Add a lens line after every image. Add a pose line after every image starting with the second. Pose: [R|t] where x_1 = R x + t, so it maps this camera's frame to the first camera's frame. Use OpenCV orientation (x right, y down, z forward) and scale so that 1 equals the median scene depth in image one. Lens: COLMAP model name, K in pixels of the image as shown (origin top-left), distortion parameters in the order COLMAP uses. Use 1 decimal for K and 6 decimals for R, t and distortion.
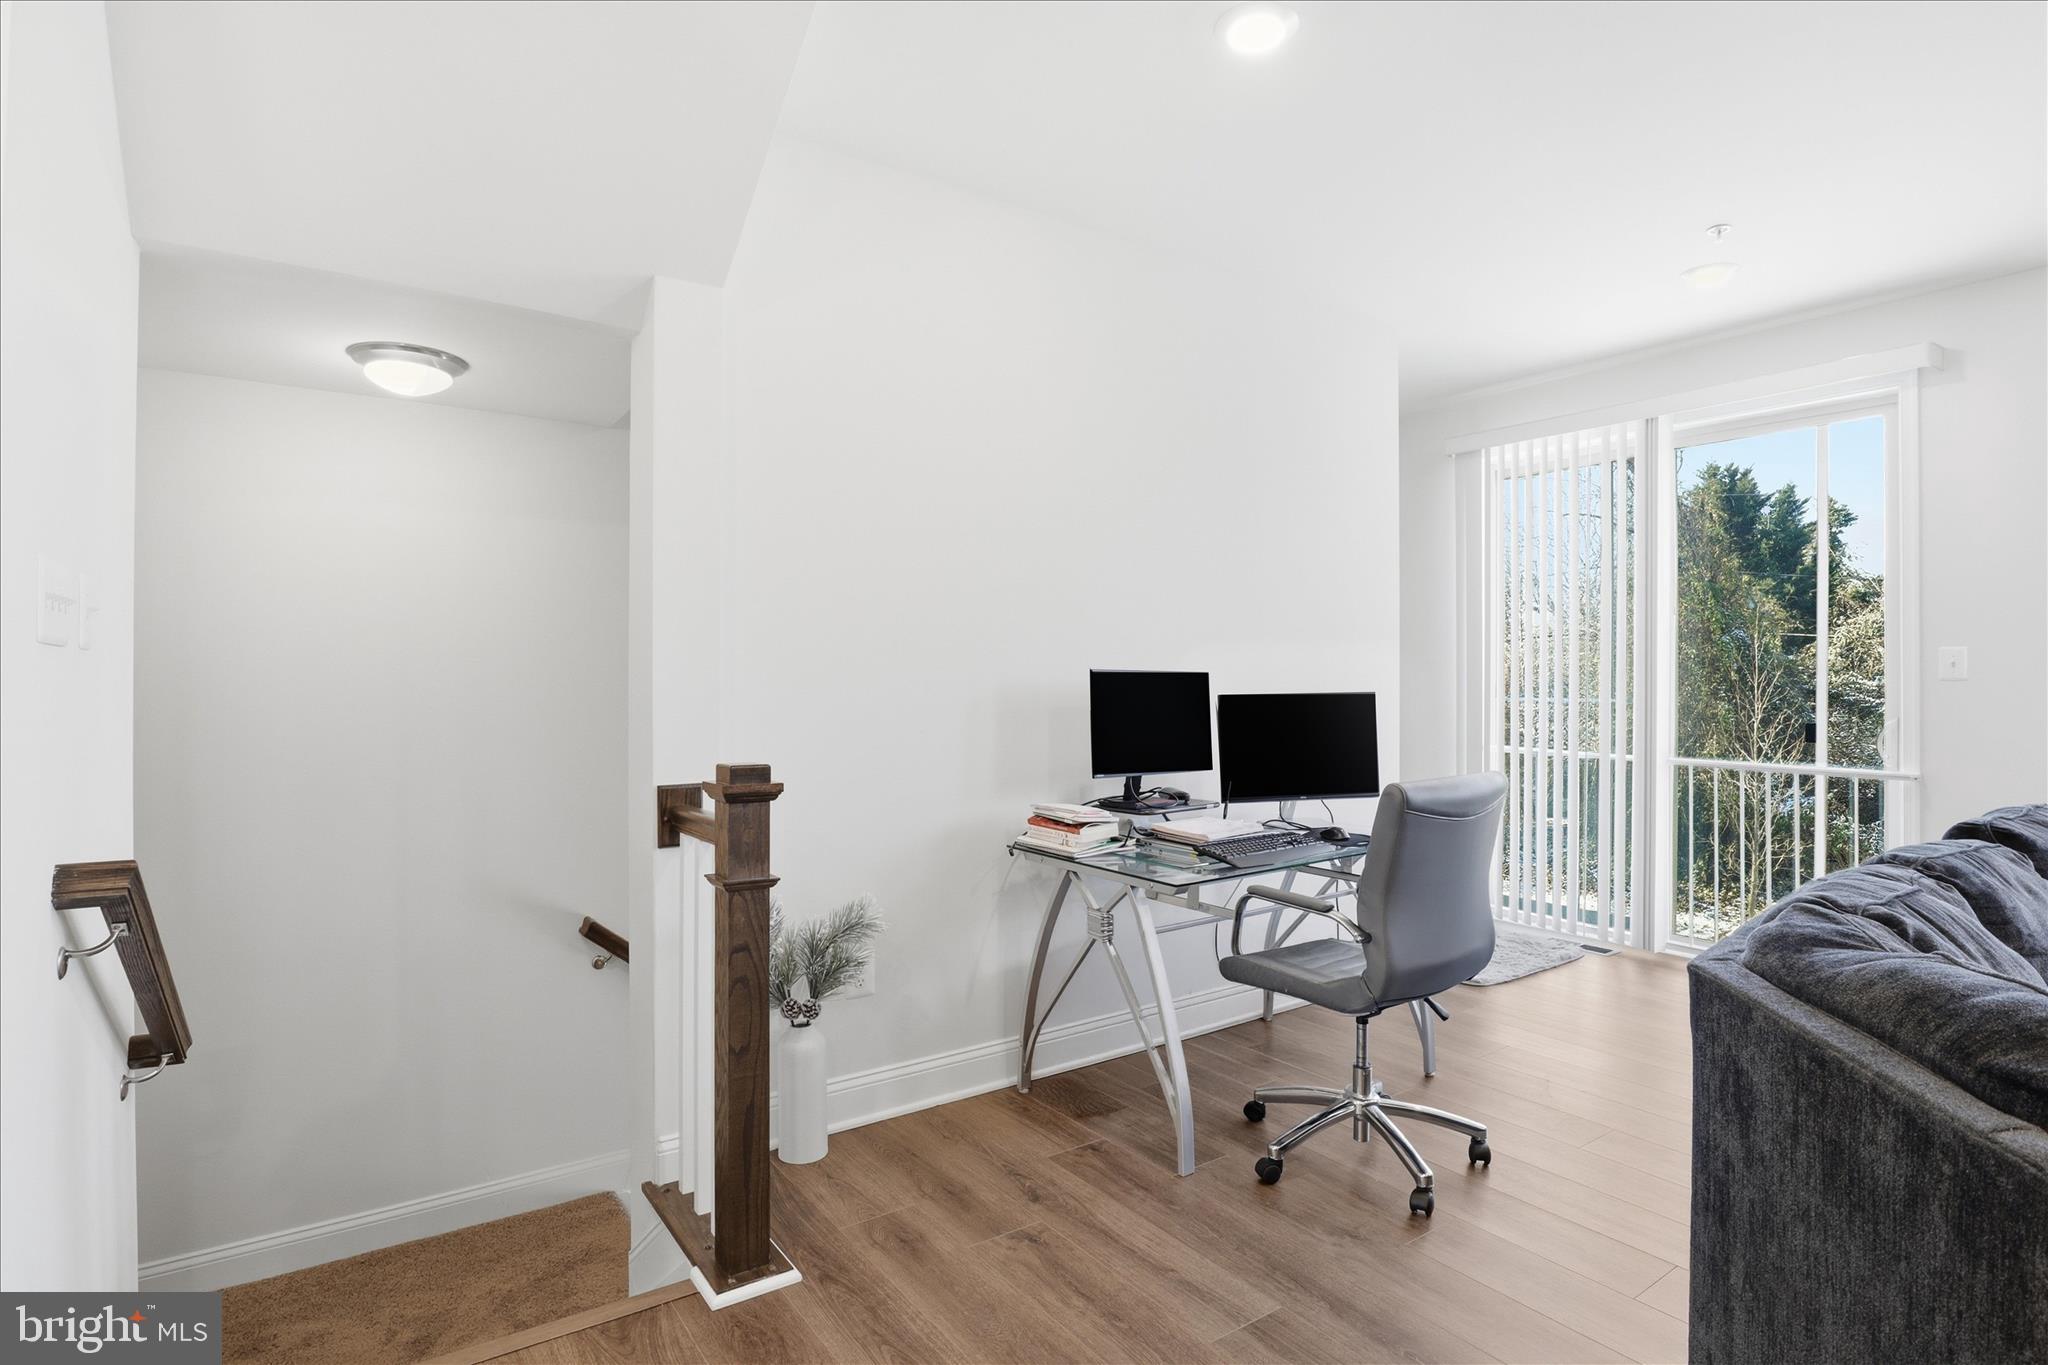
lens RADIAL K [[1054.4, 0, 1024.0], [0, 1054.4, 682.5], [0, 0, 1]] dist [-0.020265, 0.000419]
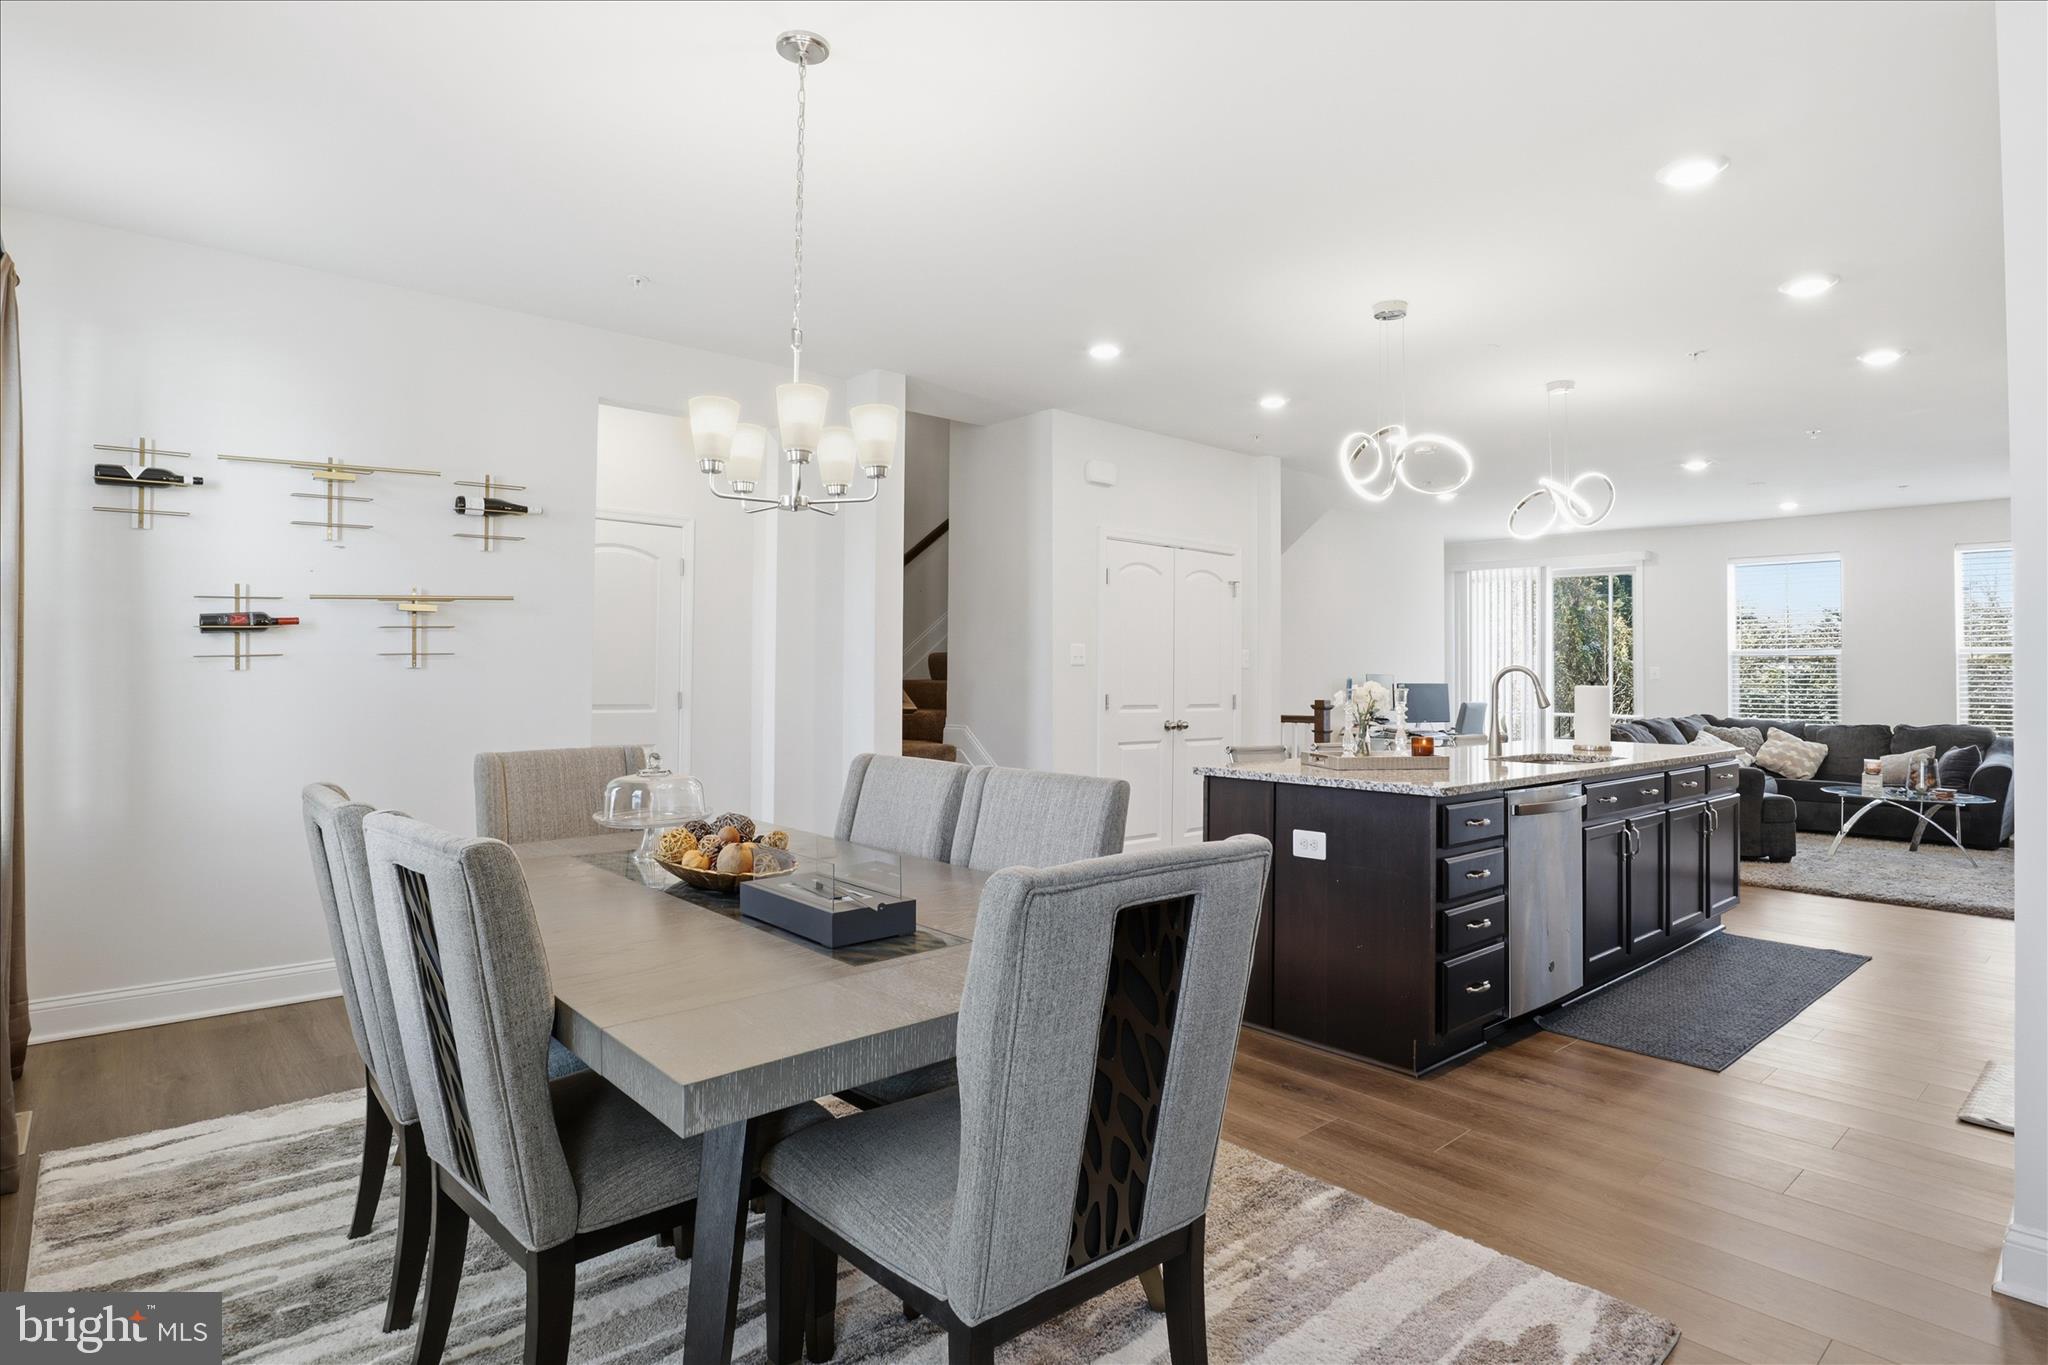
lens RADIAL K [[1076.6, 0, 1052.5], [0, 1076.6, 647.9], [0, 0, 1]] dist [-0.016296, 0.000550]
pose [[0.992330, 0.010408, 0.123180, -1.041594], [-0.007168, 0.999617, -0.026718, 0.000817], [-0.123411, 0.025630, 0.992025, -1.648450]]
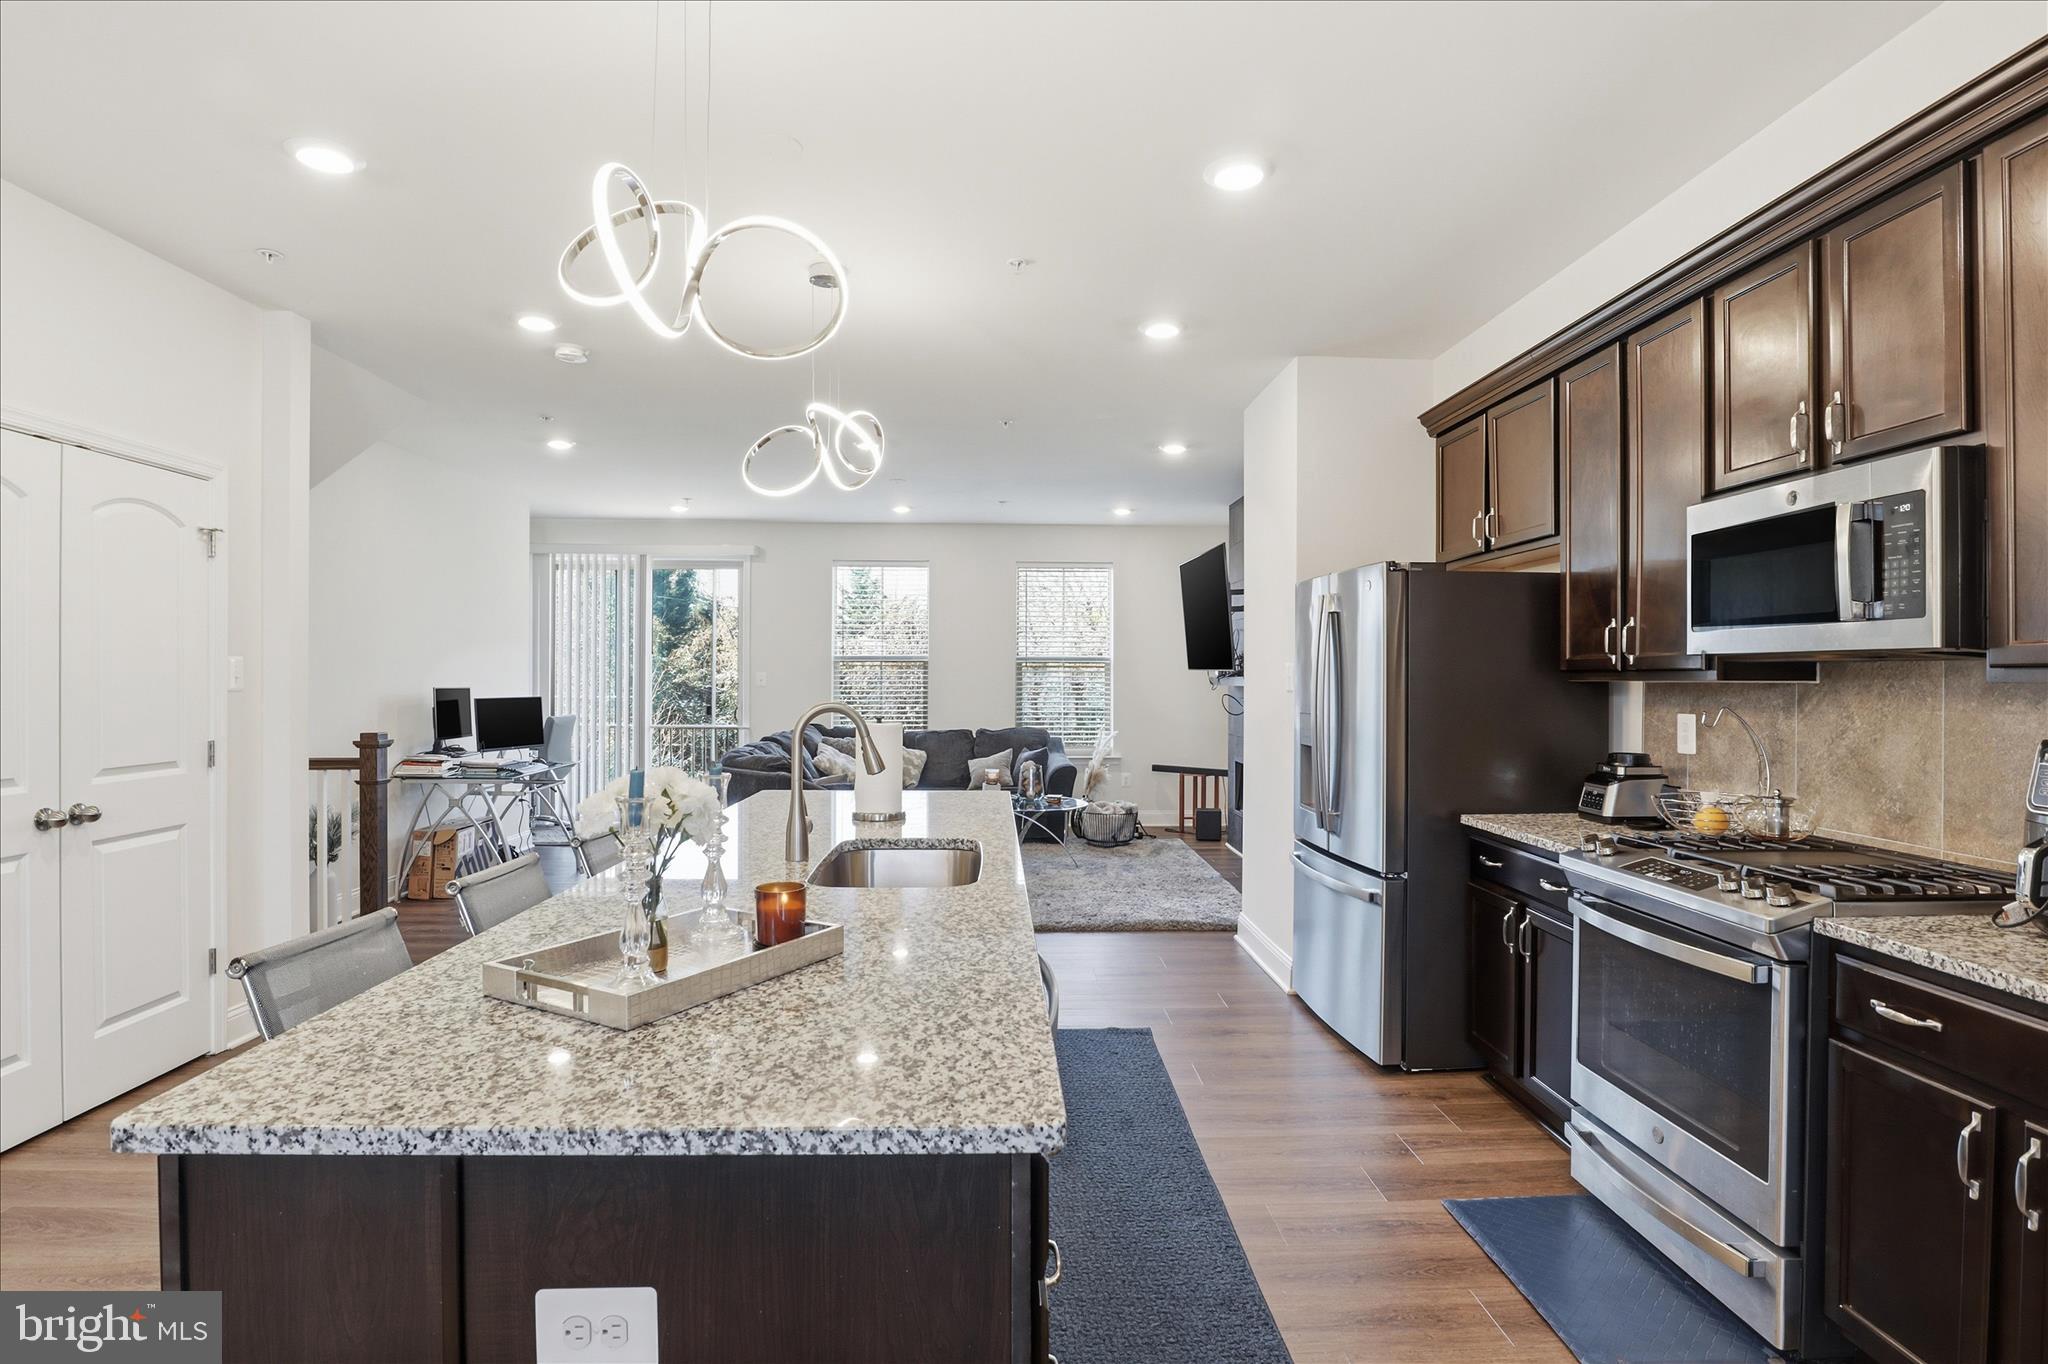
lens RADIAL K [[1042.0, 0, 1028.7], [0, 1042.0, 677.6], [0, 0, 1]] dist [-0.041802, 0.011531]
pose [[0.552078, -0.001027, 0.833792, -0.855703], [-0.003377, 0.999988, 0.003468, -0.037463], [-0.833786, -0.004730, 0.552068, -0.941519]]
